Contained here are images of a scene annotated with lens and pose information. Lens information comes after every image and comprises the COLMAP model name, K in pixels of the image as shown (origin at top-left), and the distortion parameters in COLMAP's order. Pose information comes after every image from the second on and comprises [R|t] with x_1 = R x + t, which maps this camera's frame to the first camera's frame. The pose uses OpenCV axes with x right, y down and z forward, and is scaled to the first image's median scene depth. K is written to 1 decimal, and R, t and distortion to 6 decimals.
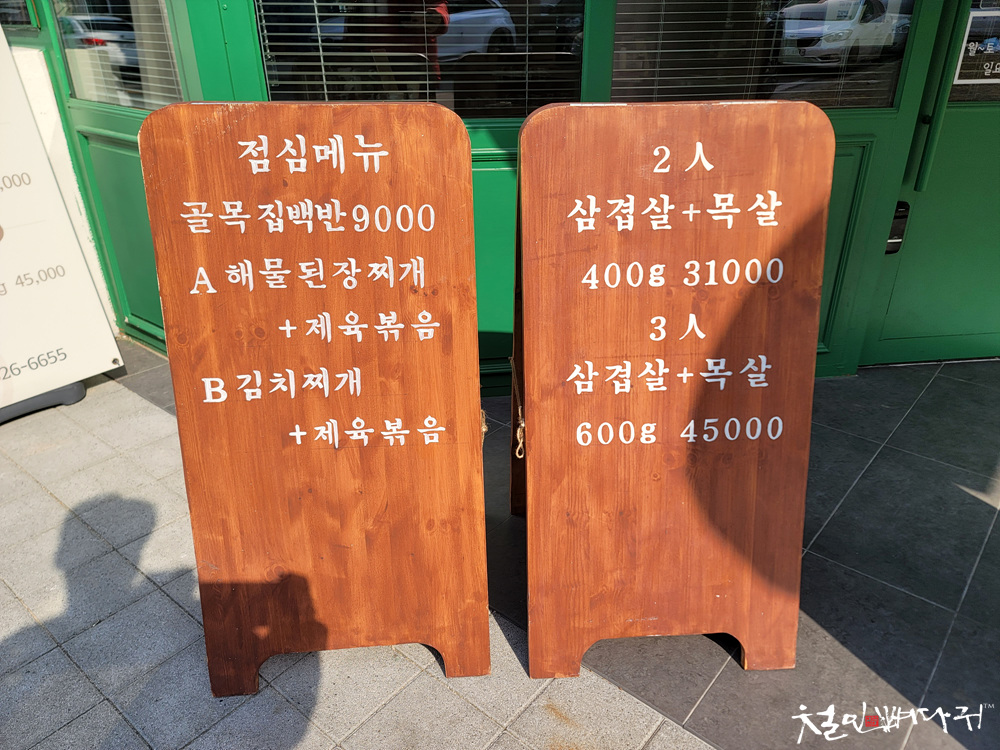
lens RADIAL K [[714.4, 0, 505.3], [0, 714.4, 383.4], [0, 0, 1]] dist [0.021515, -0.006041]
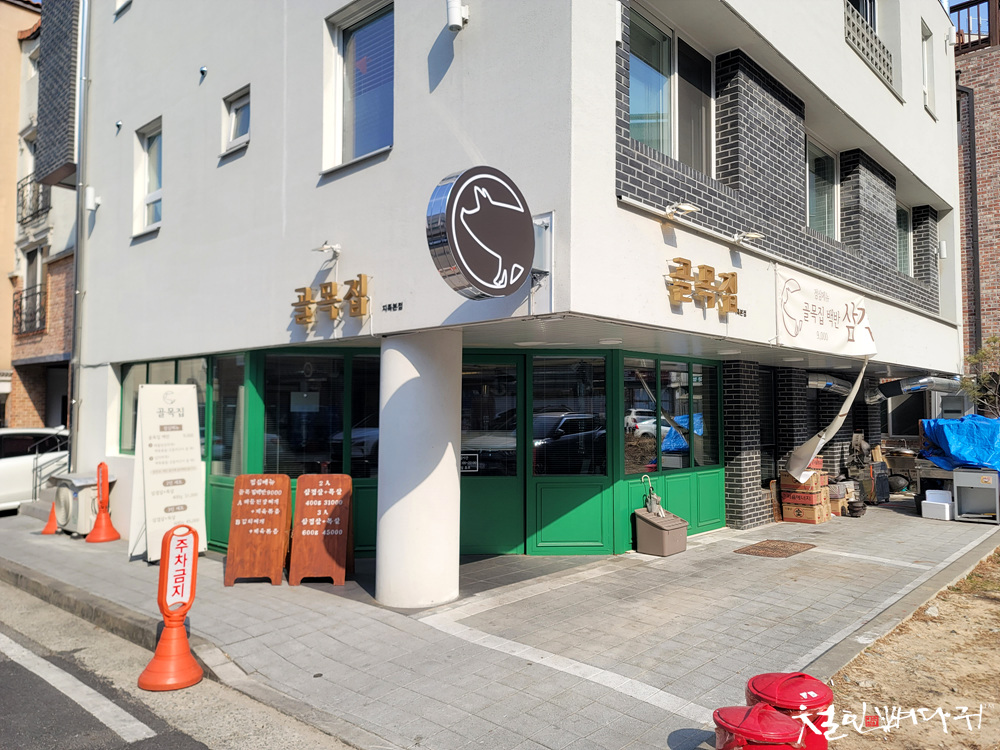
lens RADIAL K [[714.4, 0, 502.1], [0, 714.4, 379.1], [0, 0, 1]] dist [0.021515, -0.006041]
pose [[0.998450, -0.003475, -0.055552, 1.932516], [-0.024228, 0.871407, -0.489963, 1.696122], [0.050111, 0.490549, 0.869972, -4.231388]]
